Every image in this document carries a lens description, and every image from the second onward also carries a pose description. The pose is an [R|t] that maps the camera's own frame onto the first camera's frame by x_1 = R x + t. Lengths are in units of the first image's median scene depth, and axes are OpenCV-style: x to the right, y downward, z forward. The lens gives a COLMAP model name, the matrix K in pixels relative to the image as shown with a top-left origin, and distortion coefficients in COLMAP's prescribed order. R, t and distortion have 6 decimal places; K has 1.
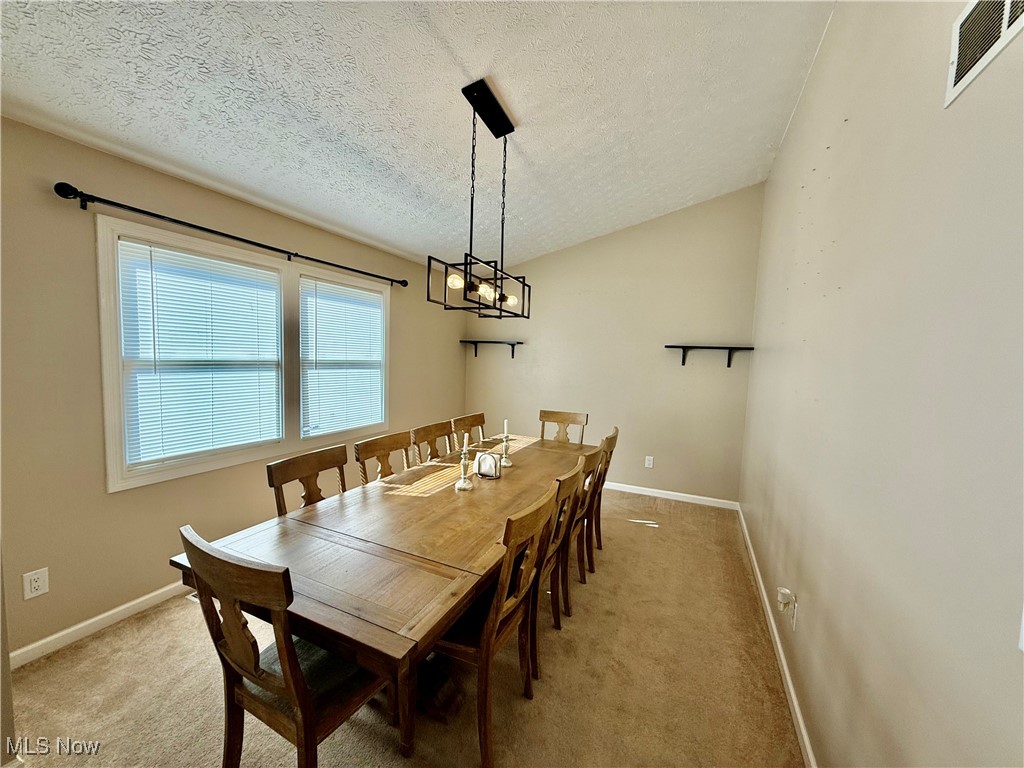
lens RADIAL K [[406.7, 0, 509.1], [0, 406.7, 385.0], [0, 0, 1]] dist [0.001572, -0.000213]
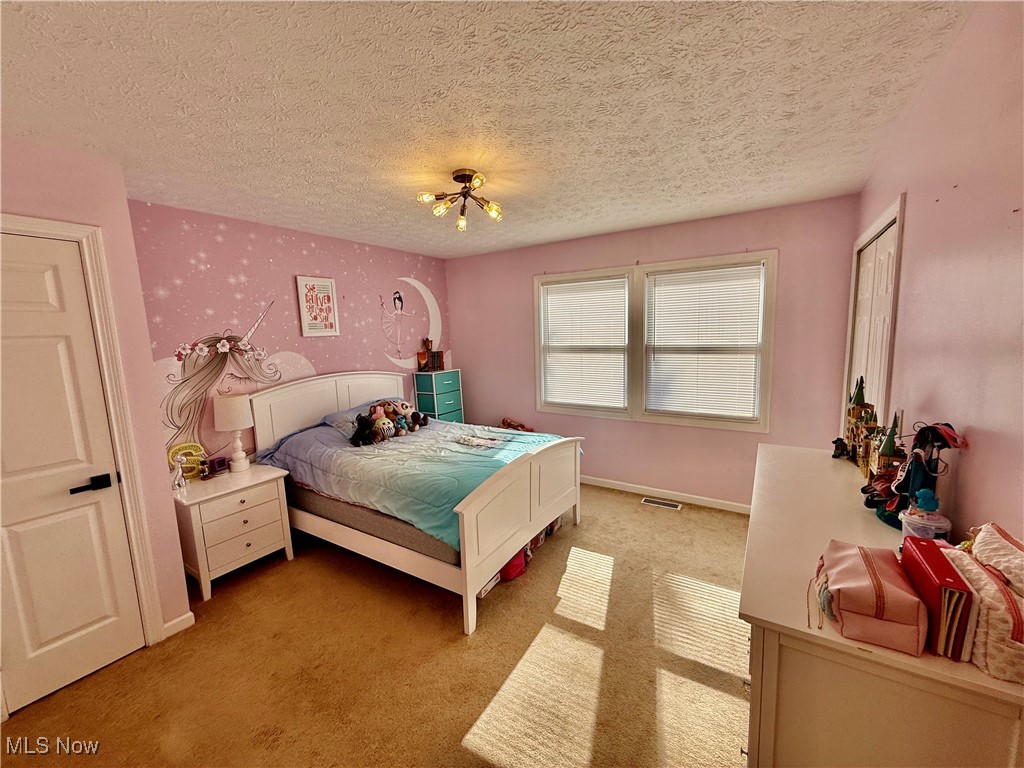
lens RADIAL K [[406.7, 0, 509.1], [0, 406.7, 385.0], [0, 0, 1]] dist [0.001572, -0.000213]
pose [[-0.126945, 0.098947, -0.986962, 0.758430], [-0.042937, 0.993531, 0.105129, -0.055365], [0.990980, 0.055723, -0.121876, 0.765938]]
